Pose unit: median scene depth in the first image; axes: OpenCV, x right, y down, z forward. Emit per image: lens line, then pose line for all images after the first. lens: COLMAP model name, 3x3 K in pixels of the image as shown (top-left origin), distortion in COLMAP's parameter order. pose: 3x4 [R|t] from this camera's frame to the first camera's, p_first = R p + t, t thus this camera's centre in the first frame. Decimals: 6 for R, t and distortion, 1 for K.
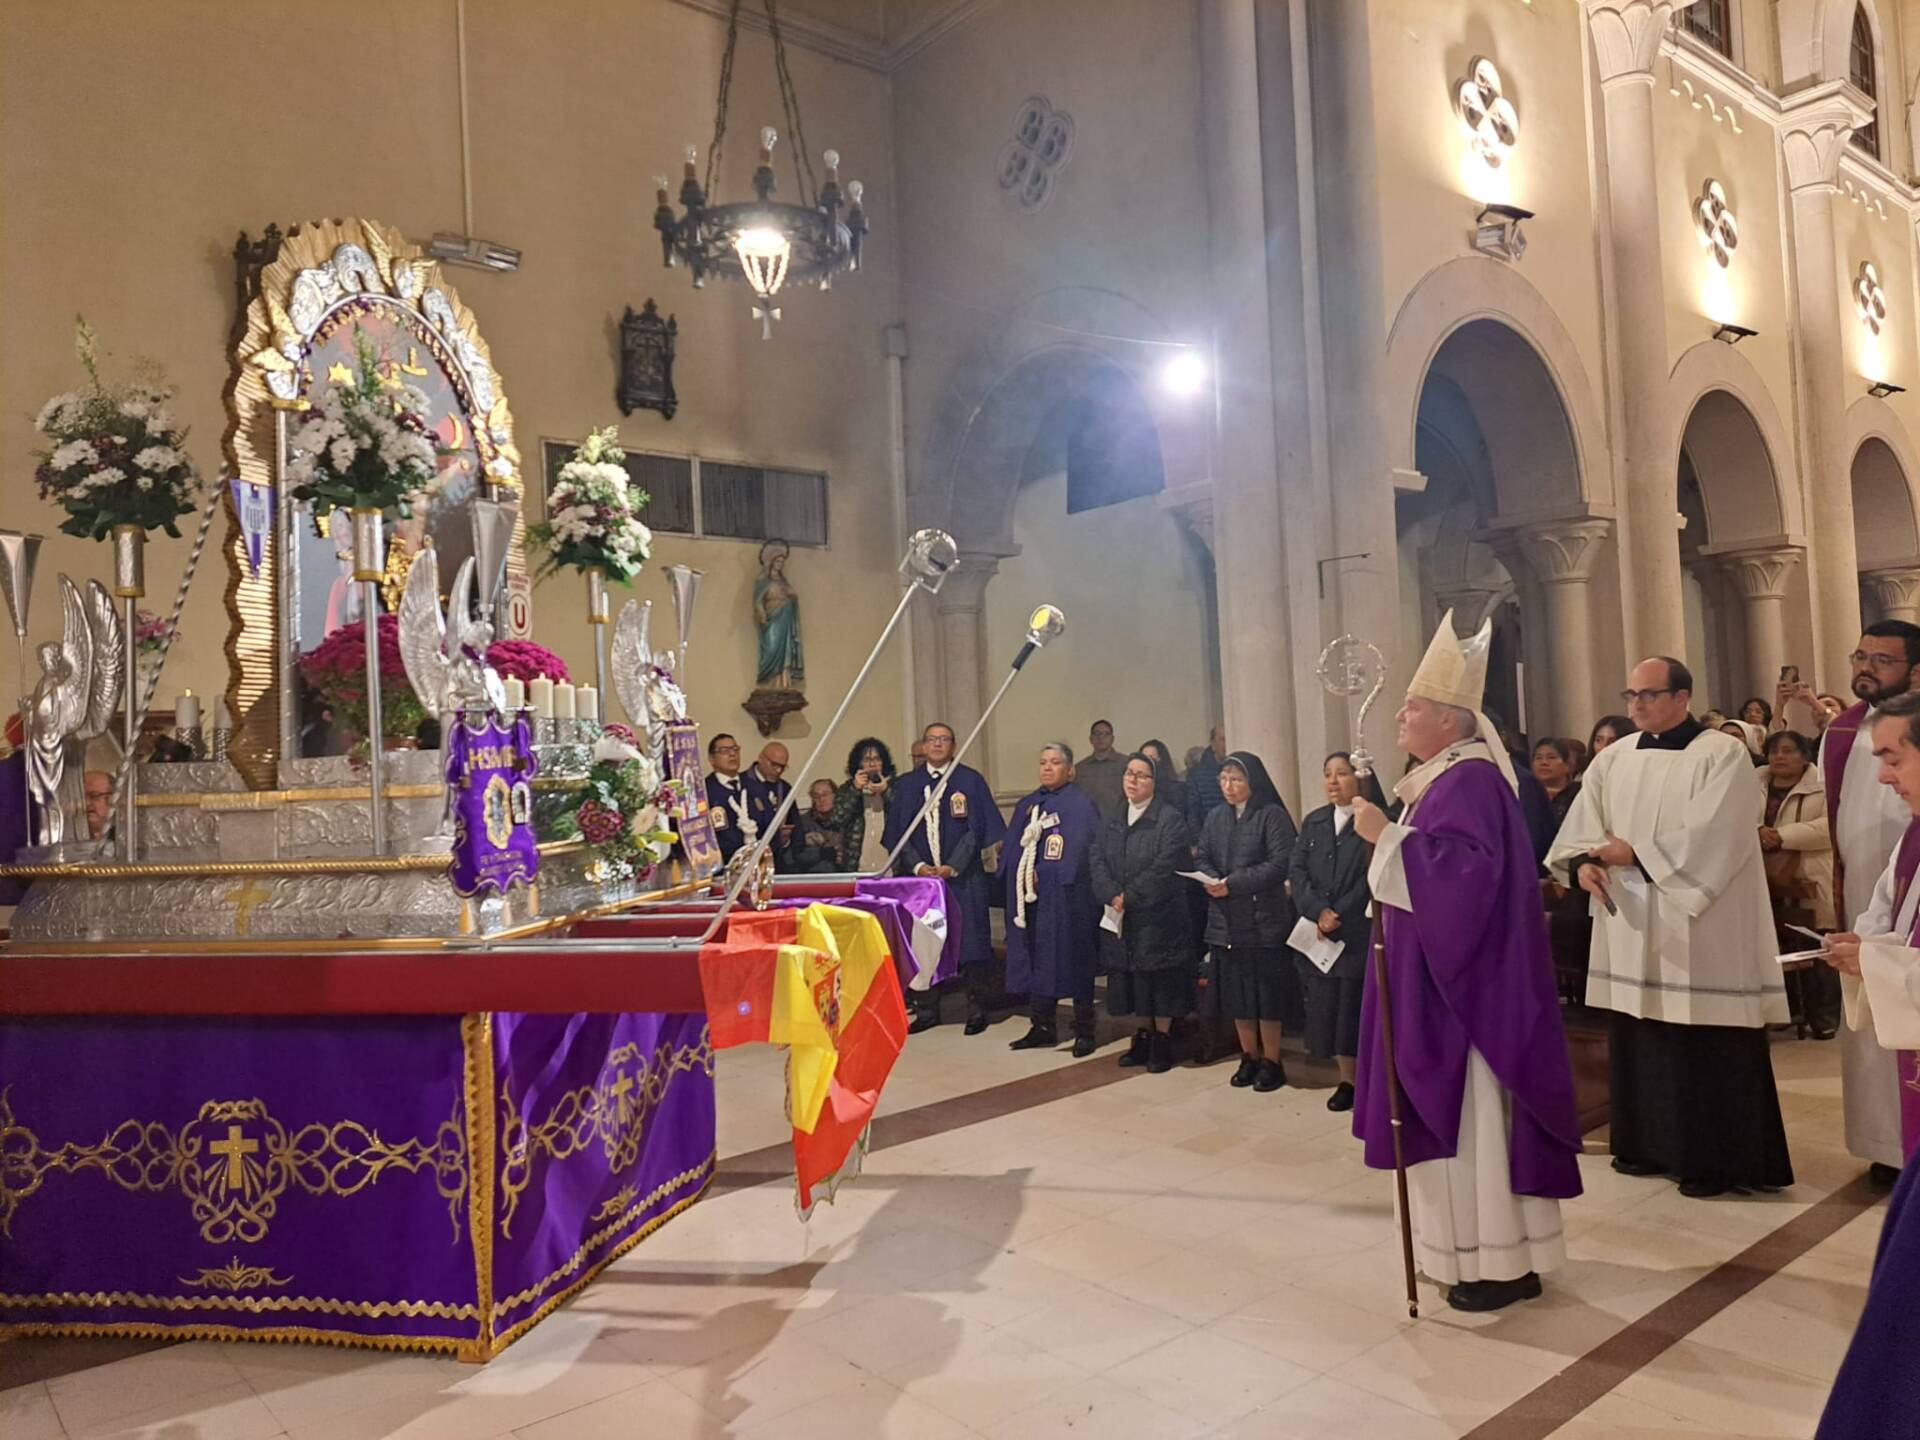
lens RADIAL K [[1372.6, 0, 975.1], [0, 1372.6, 690.2], [0, 0, 1]] dist [0.071222, -0.068488]
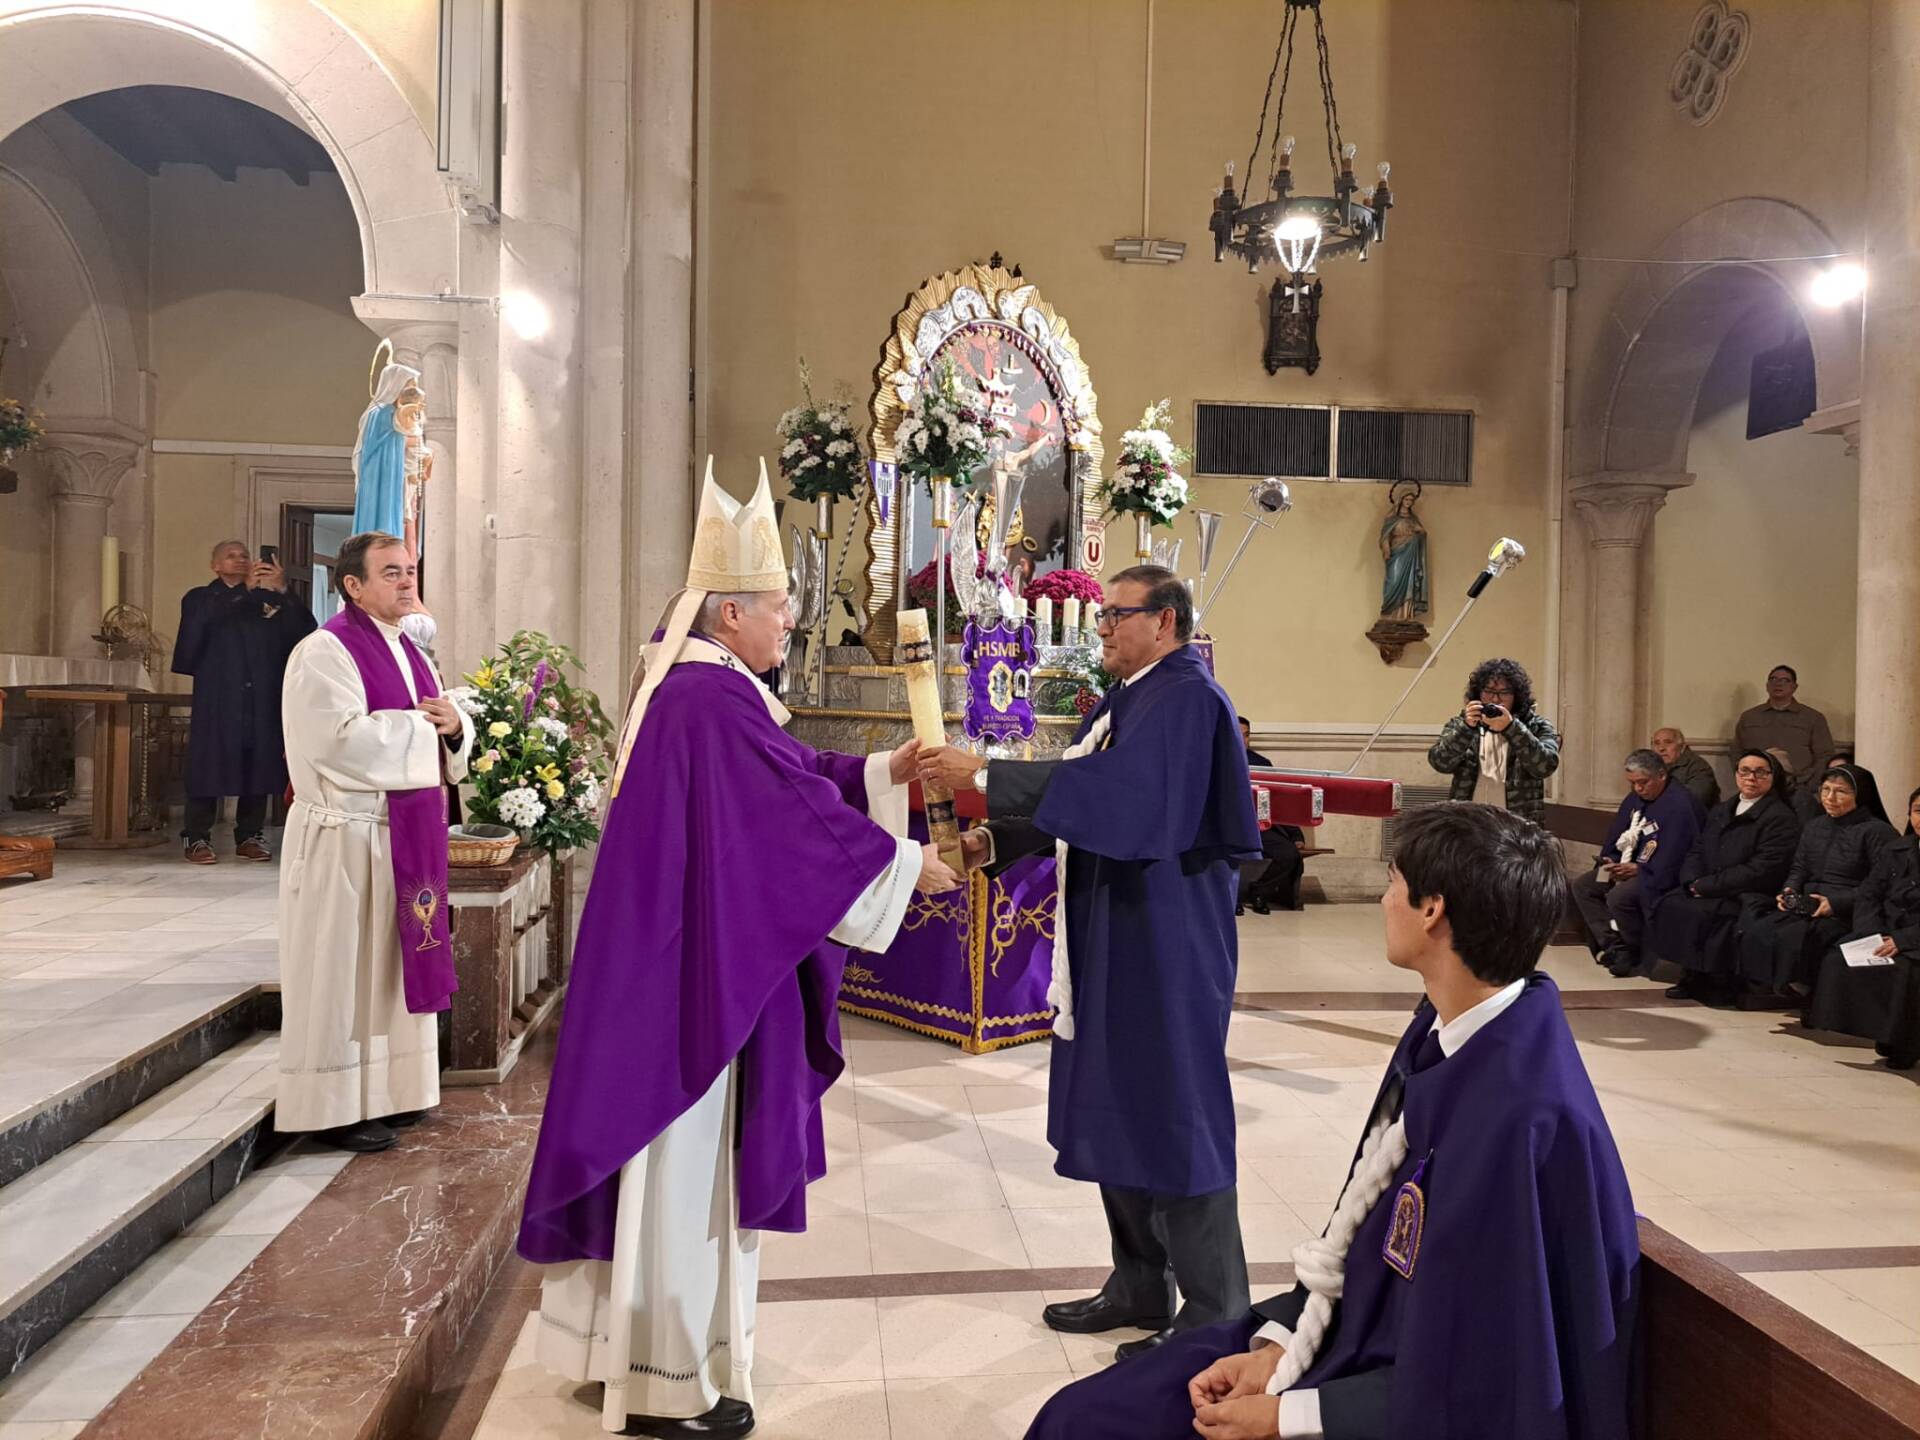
lens RADIAL K [[1372.6, 0, 973.8], [0, 1372.6, 699.0], [0, 0, 1]] dist [0.071222, -0.068488]
pose [[0.832132, 0.059556, -0.551371, 0.307126], [-0.031491, 0.997687, 0.060238, 0.010995], [0.553683, -0.032763, 0.832083, -0.149617]]
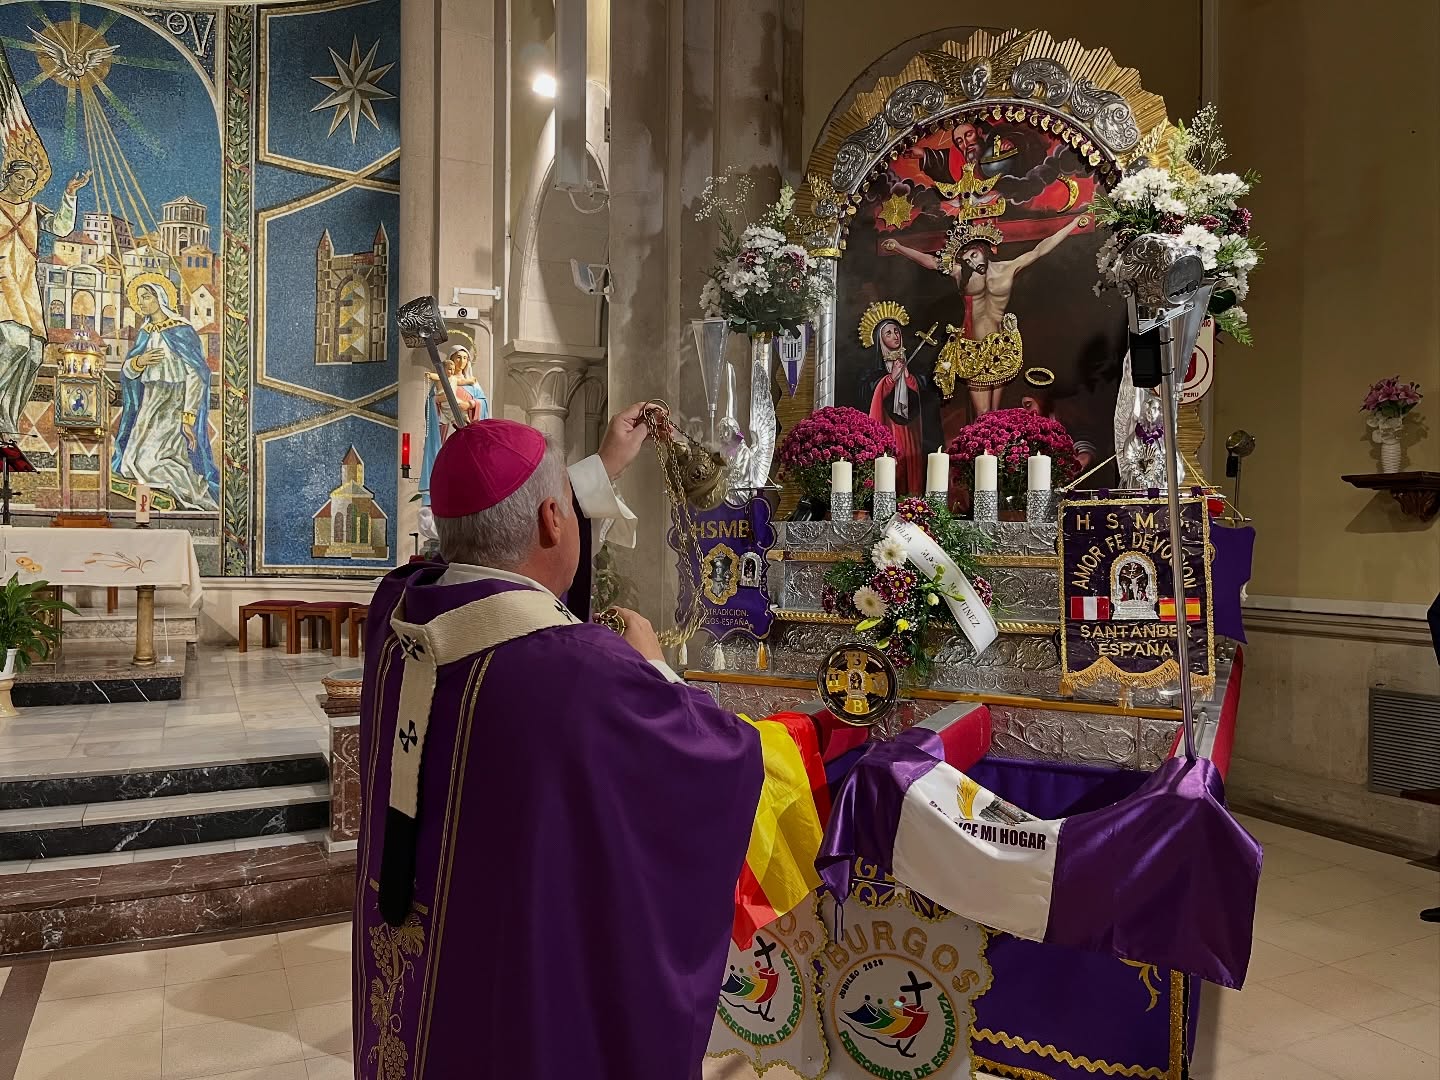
lens RADIAL K [[1074.6, 0, 727.3], [0, 1074.6, 526.3], [0, 0, 1]] dist [-0.027189, 0.004604]
pose [[-0.236821, 0.032904, -0.970996, 0.411415], [0.046017, 0.998685, 0.022619, 0.018229], [0.970463, -0.039326, -0.238024, 0.899150]]
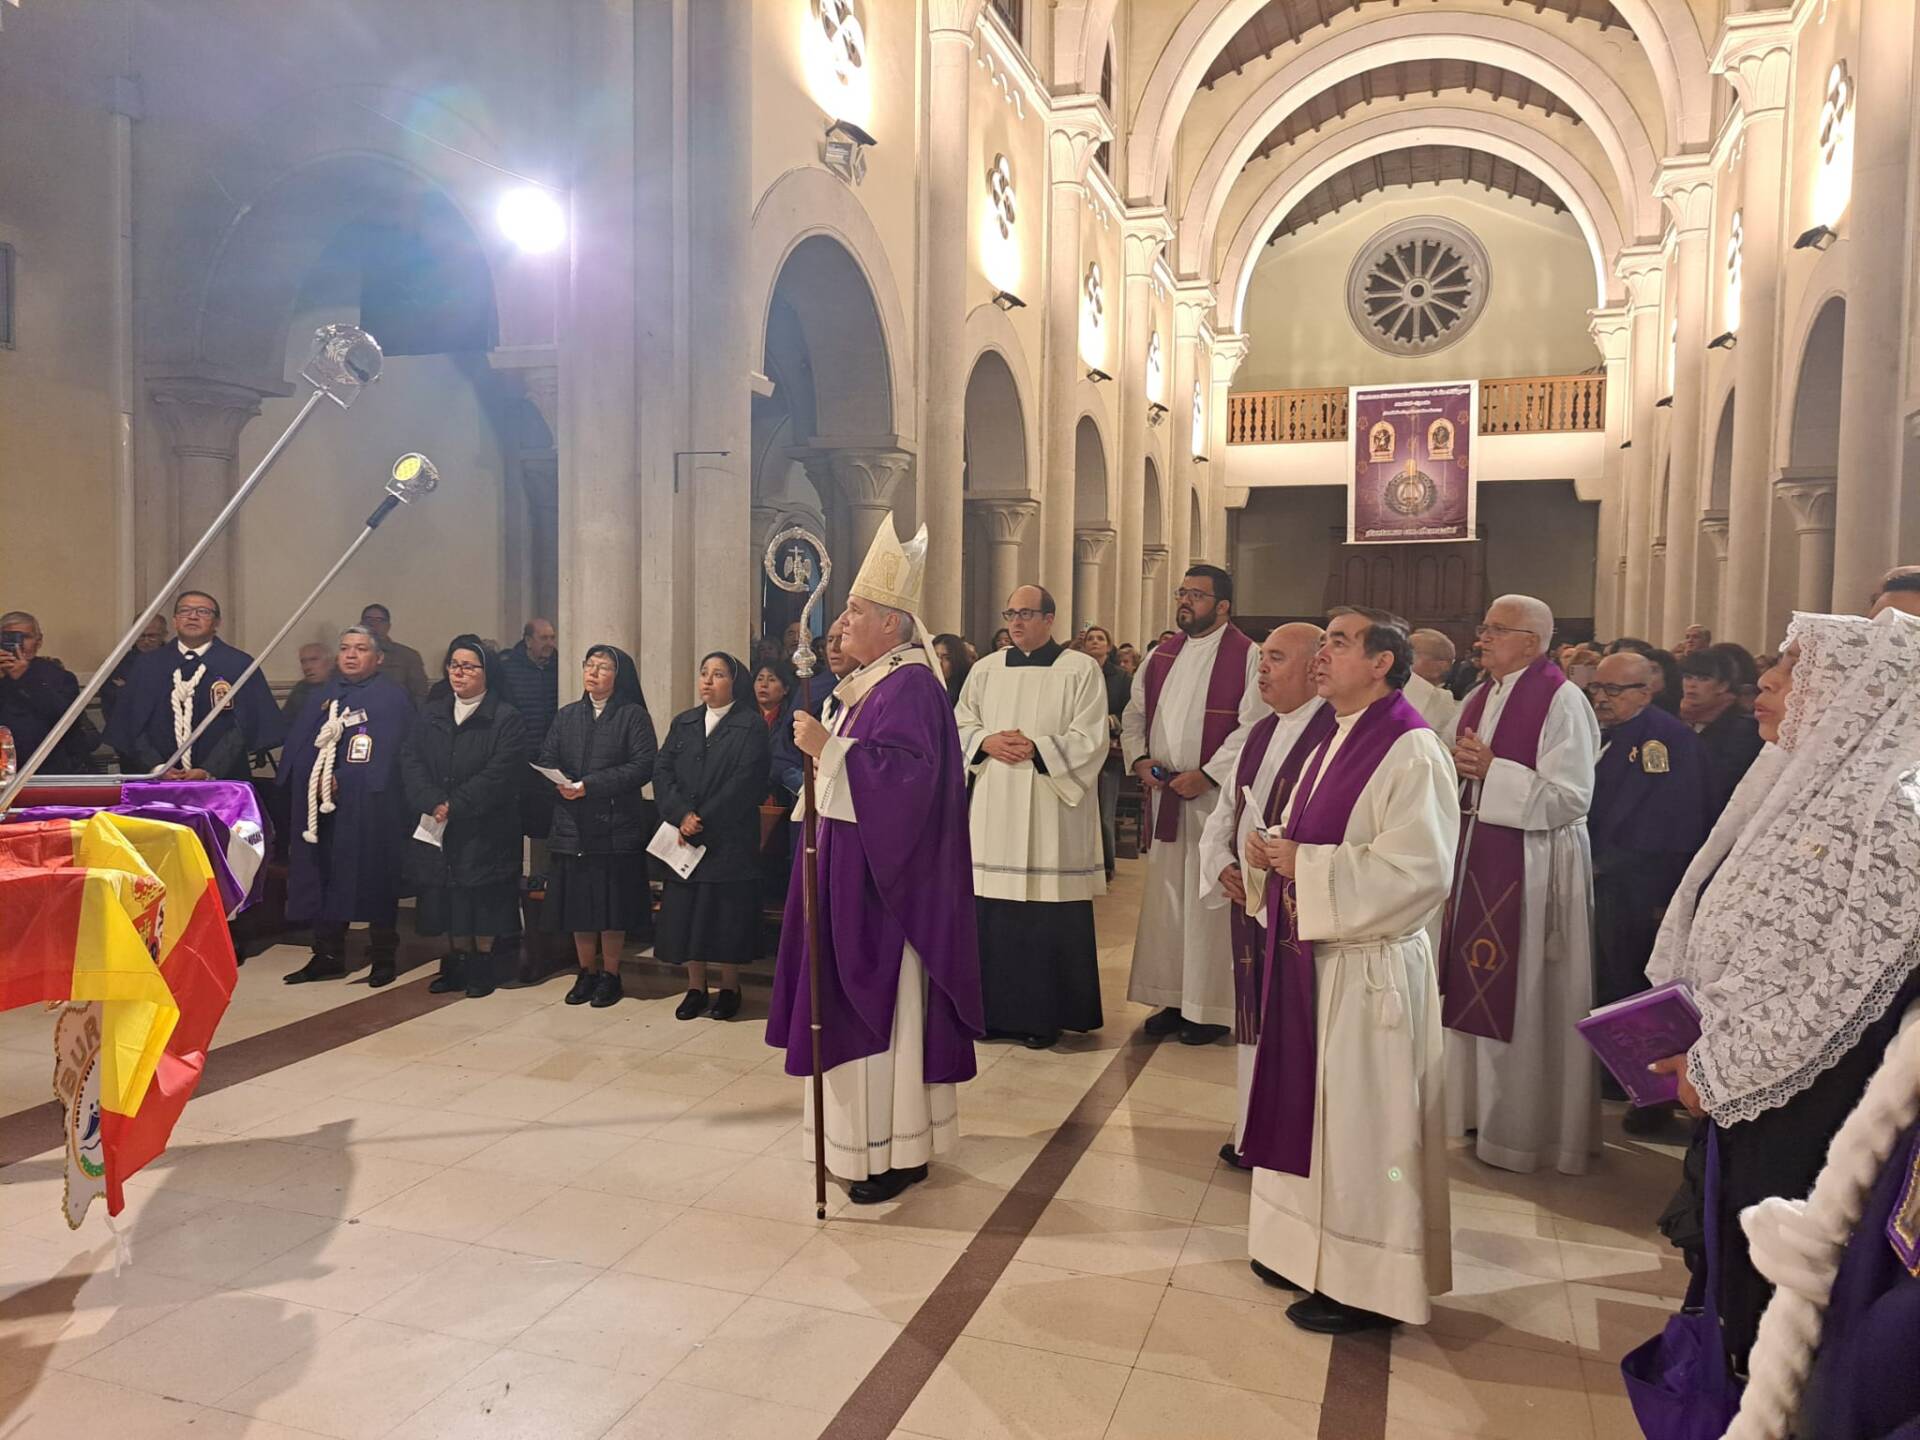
lens RADIAL K [[1372.6, 0, 983.0], [0, 1372.6, 700.0], [0, 0, 1]] dist [0.071222, -0.068488]
pose [[0.848910, 0.038752, 0.527114, -0.091239], [-0.077053, 0.995727, 0.050889, 0.015657], [-0.522890, -0.083816, 0.848269, 0.094590]]
